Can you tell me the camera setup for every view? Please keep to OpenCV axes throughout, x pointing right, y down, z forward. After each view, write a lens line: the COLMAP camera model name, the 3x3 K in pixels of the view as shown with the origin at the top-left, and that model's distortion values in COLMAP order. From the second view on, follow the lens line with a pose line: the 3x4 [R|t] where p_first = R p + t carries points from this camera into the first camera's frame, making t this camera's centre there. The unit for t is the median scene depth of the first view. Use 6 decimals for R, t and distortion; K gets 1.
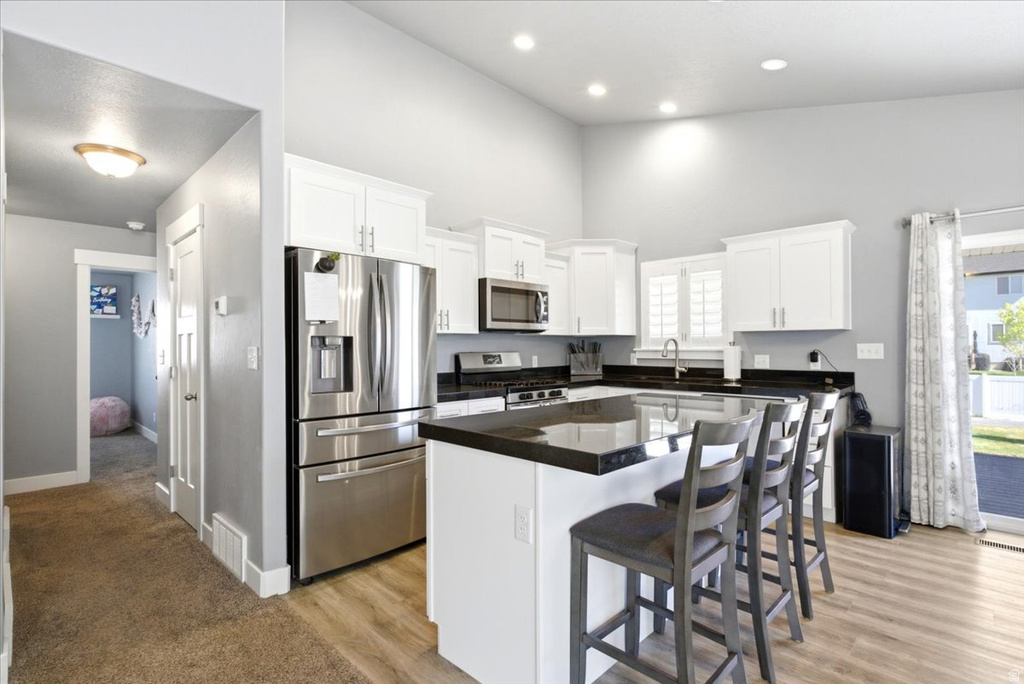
lens RADIAL K [[495.7, 0, 519.3], [0, 495.7, 342.0], [0, 0, 1]] dist [0.002065, 0.000702]
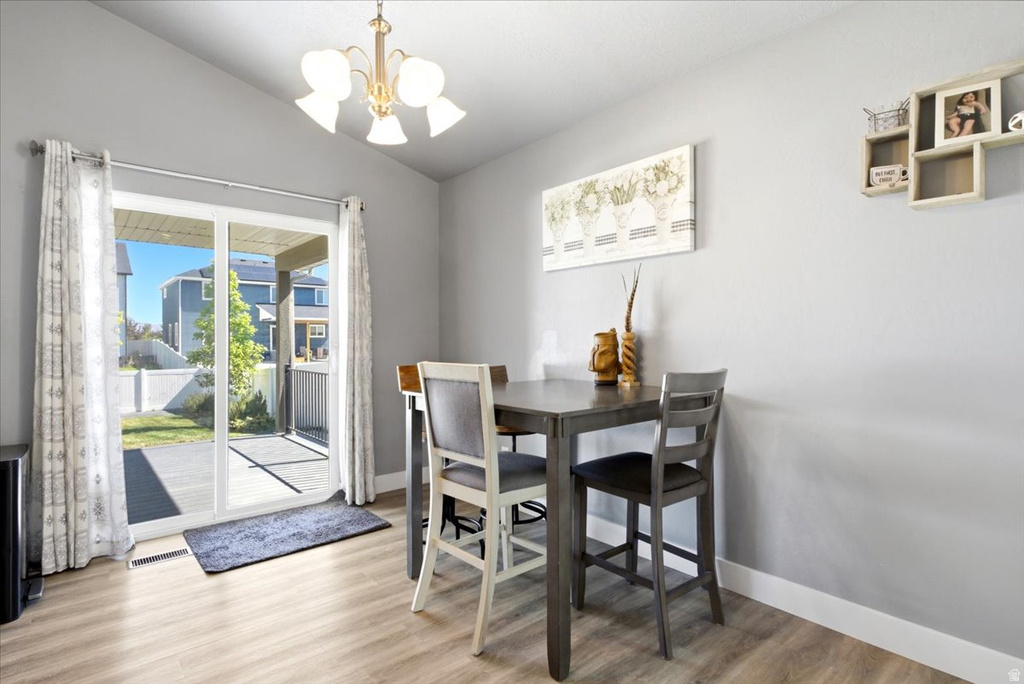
lens RADIAL K [[495.7, 0, 489.3], [0, 495.7, 340.4], [0, 0, 1]] dist [0.002065, 0.000702]
pose [[0.090135, 0.005551, 0.995914, 0.146530], [-0.006717, 0.999965, -0.004966, 0.030663], [-0.995907, -0.006242, 0.090169, 0.311550]]
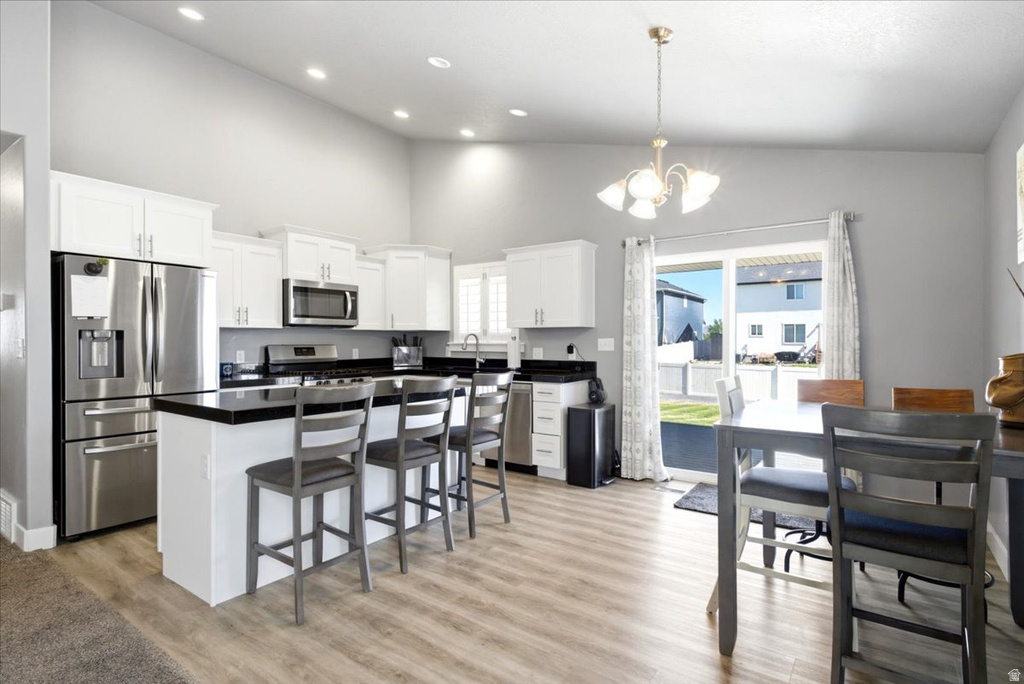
lens RADIAL K [[495.7, 0, 508.1], [0, 495.7, 349.1], [0, 0, 1]] dist [0.002065, 0.000702]
pose [[0.988284, 0.001662, 0.152620, 0.295608], [-0.005506, 0.999678, 0.024770, -0.000632], [-0.152530, -0.025320, 0.987974, -0.225186]]
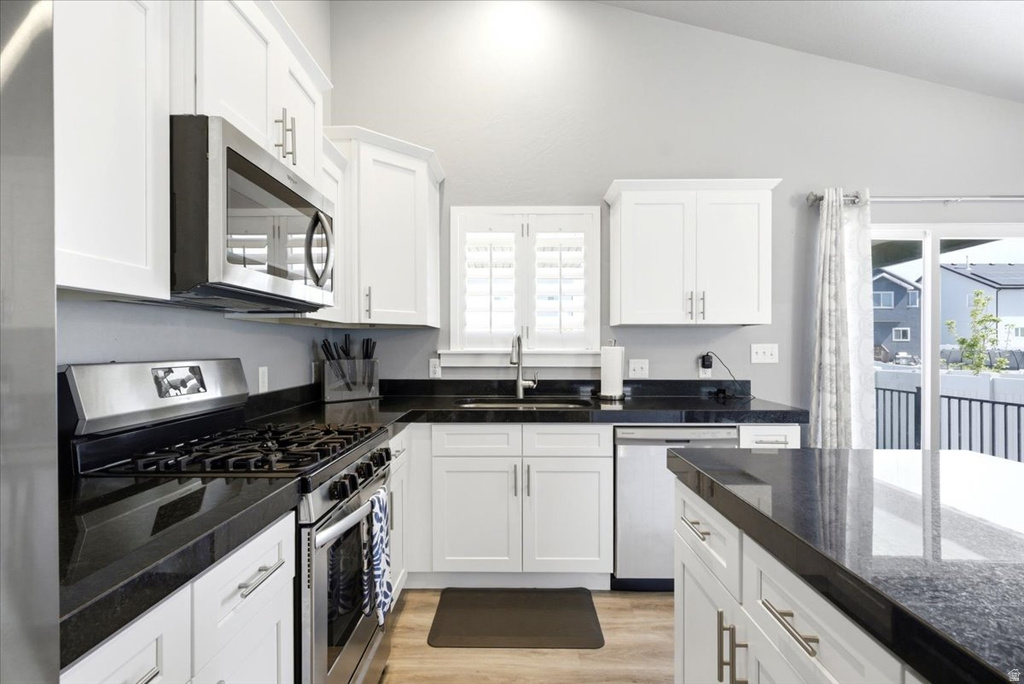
lens RADIAL K [[495.7, 0, 516.4], [0, 495.7, 348.7], [0, 0, 1]] dist [0.002065, 0.000702]
pose [[0.732680, 0.001341, 0.680572, -0.156119], [-0.007989, 0.999946, 0.006631, 0.009754], [-0.680526, -0.010295, 0.732651, 0.756311]]
